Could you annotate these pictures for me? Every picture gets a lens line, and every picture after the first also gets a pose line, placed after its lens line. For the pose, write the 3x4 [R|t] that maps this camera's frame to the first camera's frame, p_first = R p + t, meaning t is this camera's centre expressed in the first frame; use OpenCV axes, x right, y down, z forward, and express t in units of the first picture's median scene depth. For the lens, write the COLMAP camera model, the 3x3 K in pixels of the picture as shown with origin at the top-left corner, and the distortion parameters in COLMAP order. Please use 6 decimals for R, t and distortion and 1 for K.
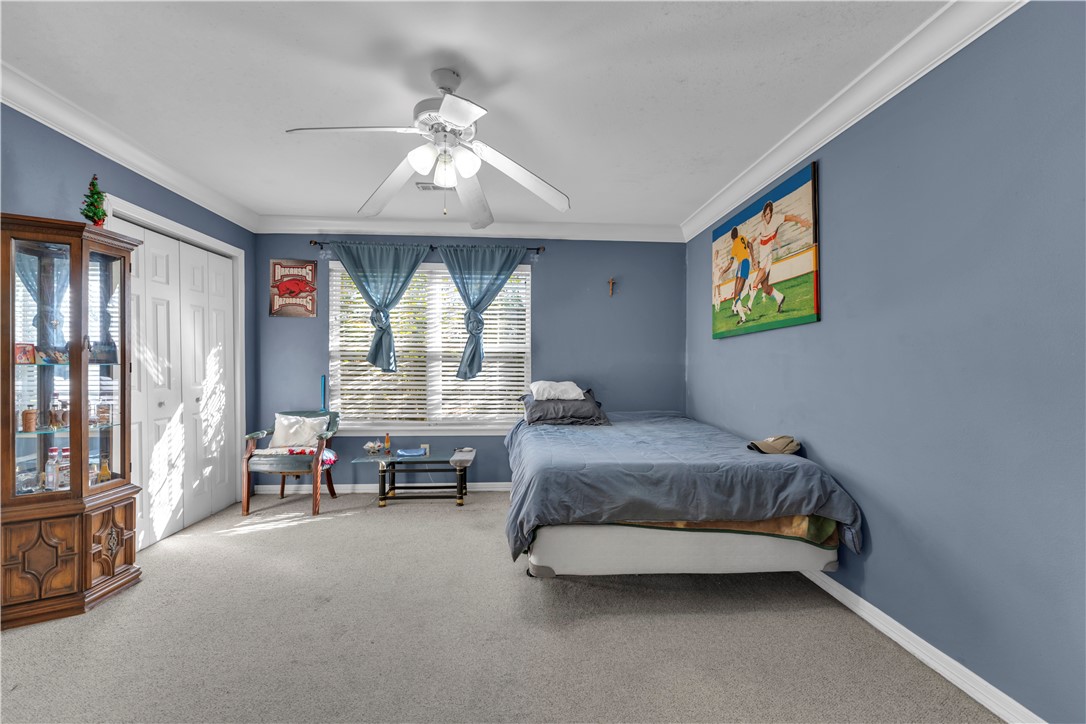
lens RADIAL K [[438.8, 0, 538.1], [0, 438.8, 367.2], [0, 0, 1]] dist [0.005836, -0.000716]
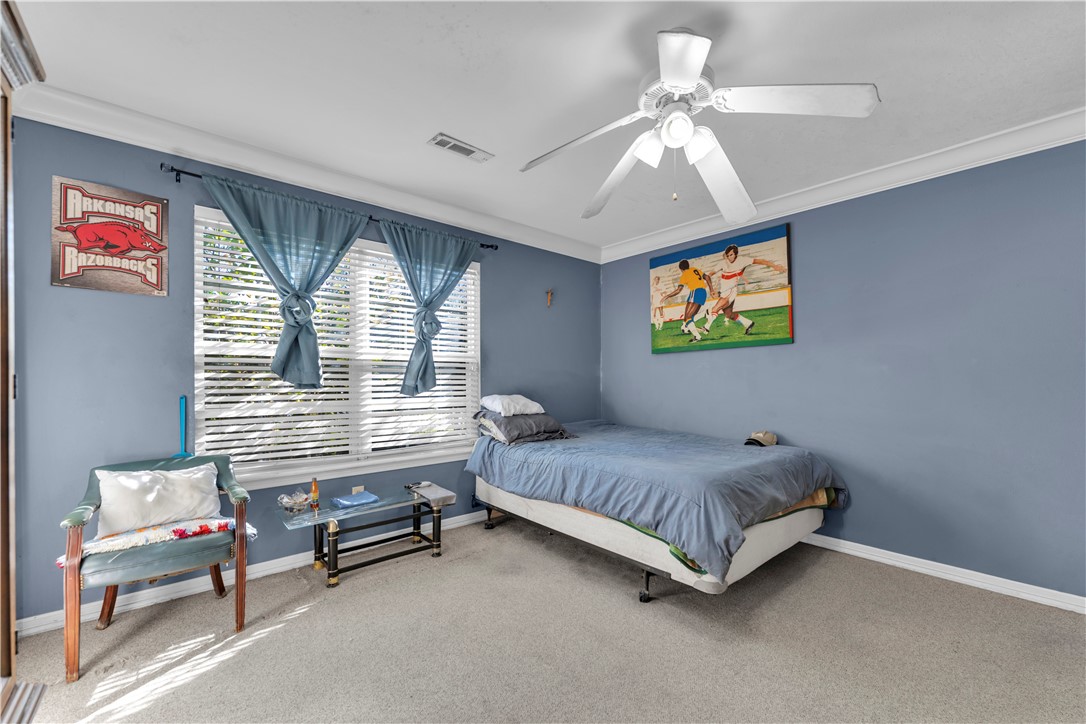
lens RADIAL K [[438.8, 0, 541.9], [0, 438.8, 378.7], [0, 0, 1]] dist [0.005836, -0.000716]
pose [[0.795734, -0.005976, 0.605617, -0.493026], [0.007770, 0.999970, -0.000341, -0.001184], [-0.605596, 0.004977, 0.795756, 0.251422]]
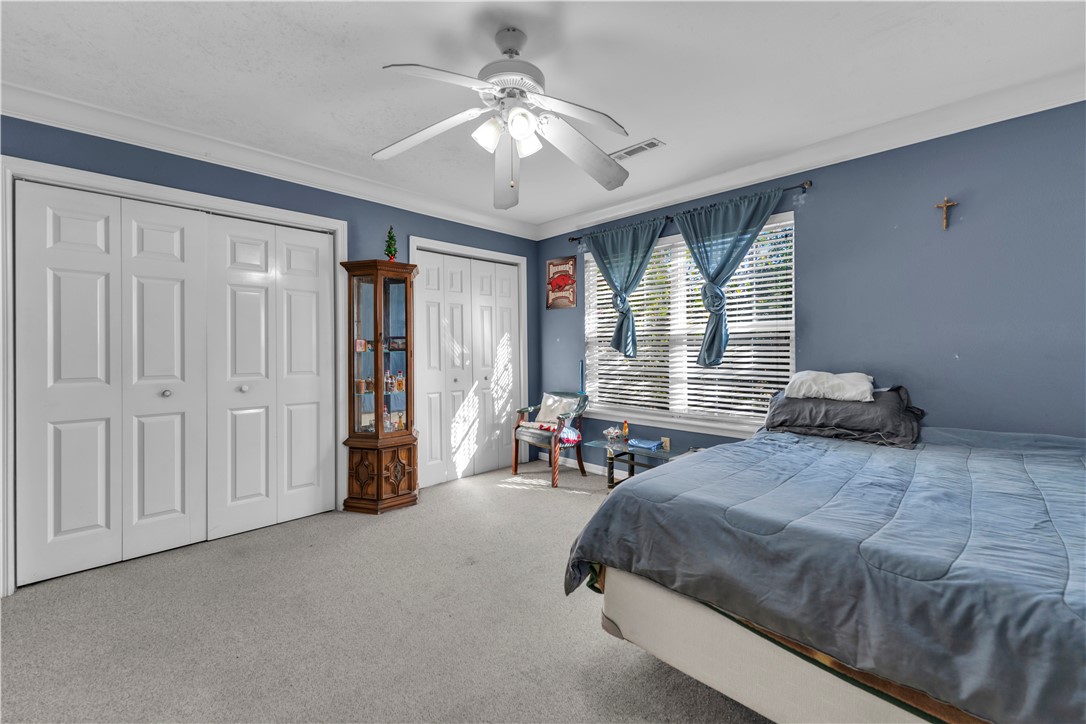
lens RADIAL K [[438.8, 0, 547.5], [0, 438.8, 351.4], [0, 0, 1]] dist [0.005836, -0.000716]
pose [[0.669865, -0.005874, -0.742460, 0.273749], [0.005152, 0.999981, -0.003264, -0.000071], [0.742465, -0.001639, 0.669882, 0.229661]]
